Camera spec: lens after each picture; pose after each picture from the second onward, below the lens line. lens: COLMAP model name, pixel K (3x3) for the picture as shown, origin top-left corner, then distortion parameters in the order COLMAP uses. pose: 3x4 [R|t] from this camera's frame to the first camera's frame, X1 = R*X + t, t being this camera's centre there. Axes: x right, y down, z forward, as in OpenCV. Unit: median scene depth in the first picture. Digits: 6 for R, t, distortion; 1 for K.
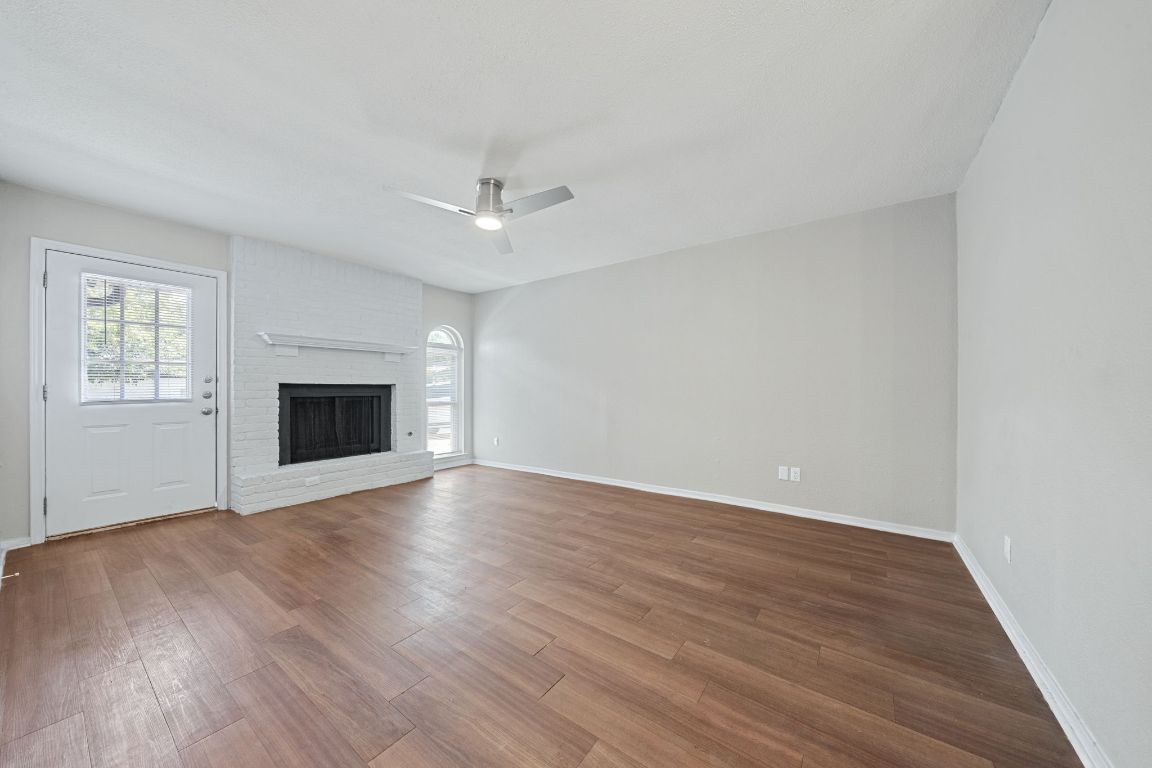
lens RADIAL K [[398.1, 0, 576.7], [0, 398.1, 389.0], [0, 0, 1]] dist [-0.002936, -0.000365]
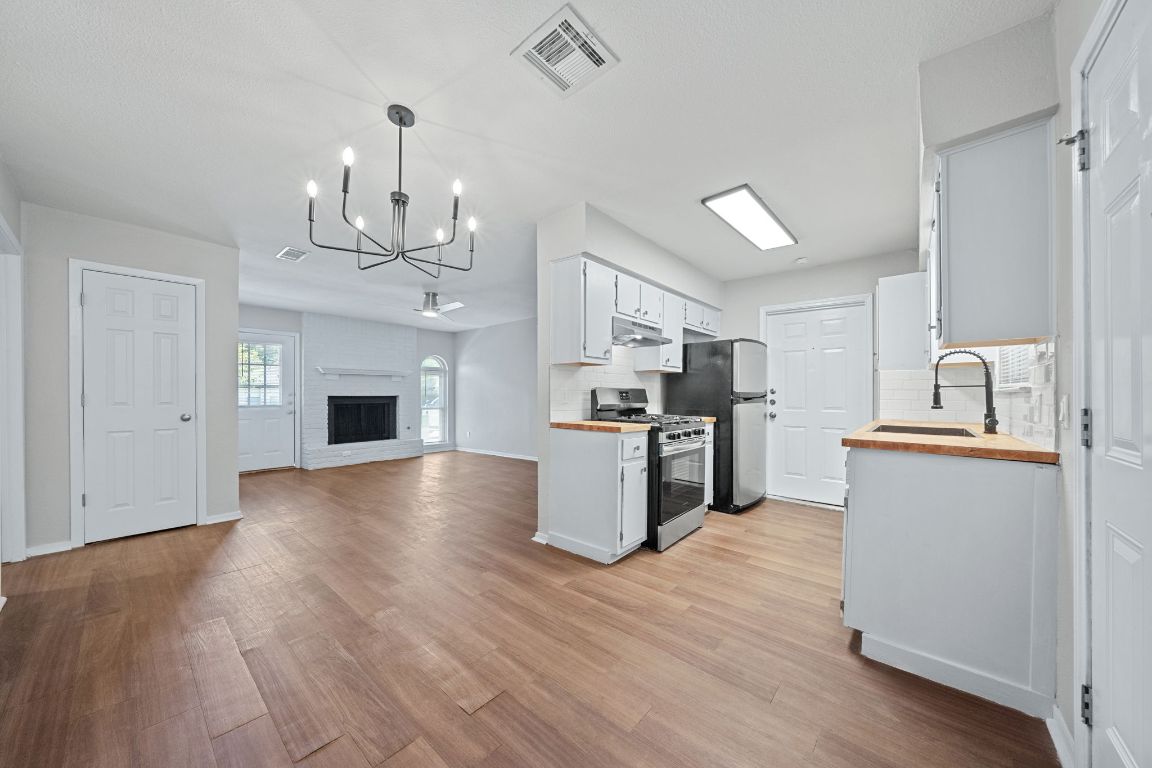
lens RADIAL K [[398.1, 0, 577.3], [0, 398.1, 396.4], [0, 0, 1]] dist [-0.002936, -0.000365]
pose [[0.996564, -0.001470, -0.082808, 0.436925], [0.001687, 0.999995, 0.002558, -0.014274], [0.082803, -0.002689, 0.996562, -0.583546]]
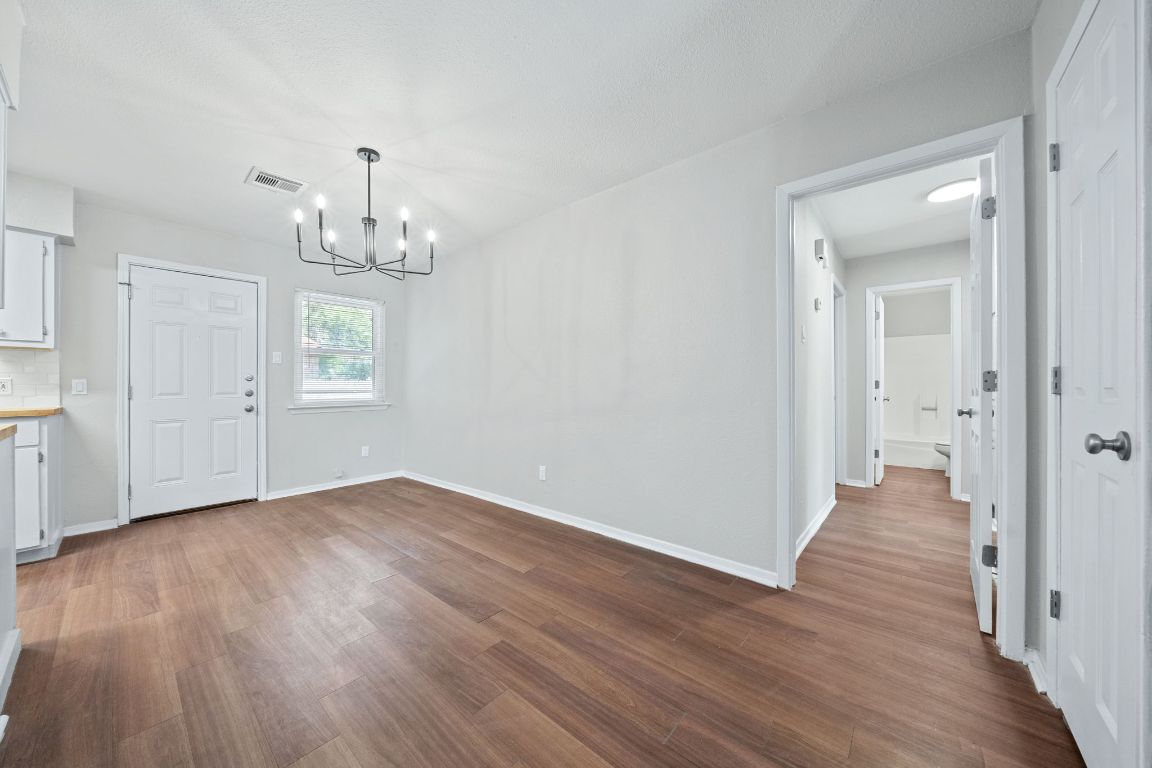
lens RADIAL K [[398.1, 0, 574.2], [0, 398.1, 382.5], [0, 0, 1]] dist [-0.002936, -0.000365]
pose [[-0.996077, 0.000958, 0.088481, -0.172158], [0.000878, 0.999999, -0.000943, -0.005660], [-0.088482, -0.000861, -0.996077, 0.435267]]
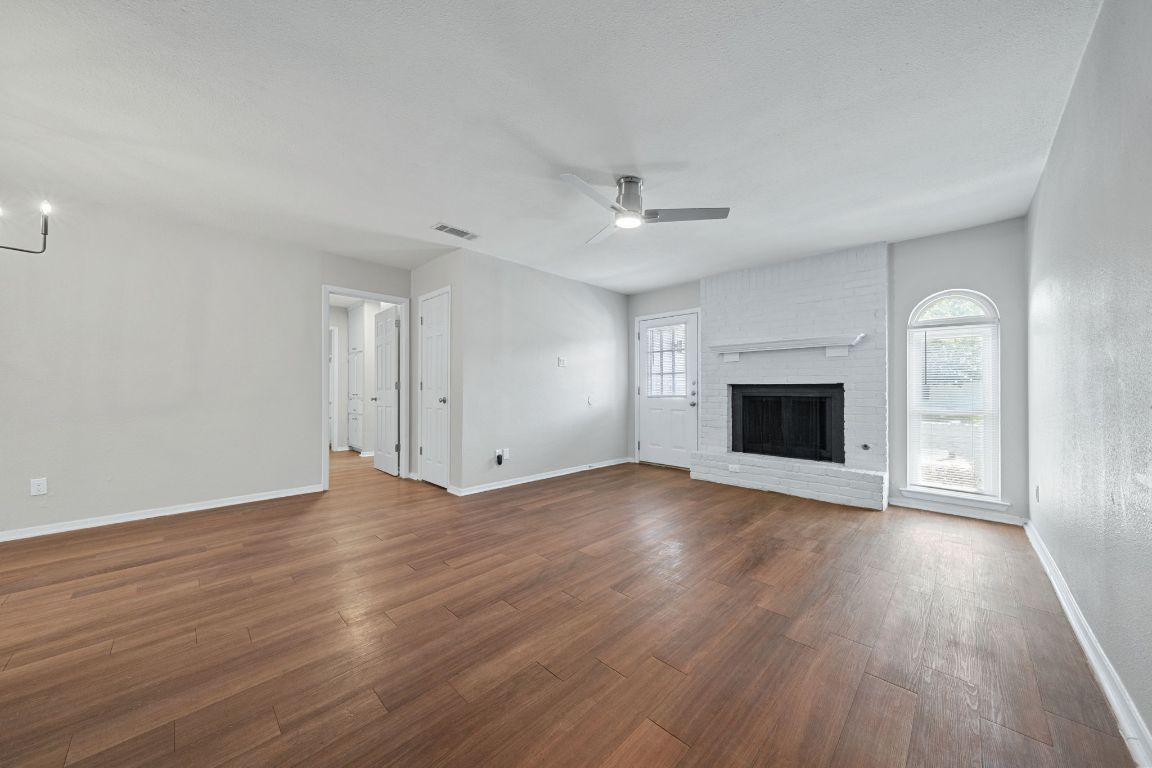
lens RADIAL K [[398.1, 0, 580.0], [0, 398.1, 388.2], [0, 0, 1]] dist [-0.002936, -0.000365]
pose [[-0.140926, -0.002758, -0.990016, 0.523351], [-0.003322, 0.999992, -0.002313, 0.001758], [0.990015, 0.002963, -0.140934, 0.682564]]
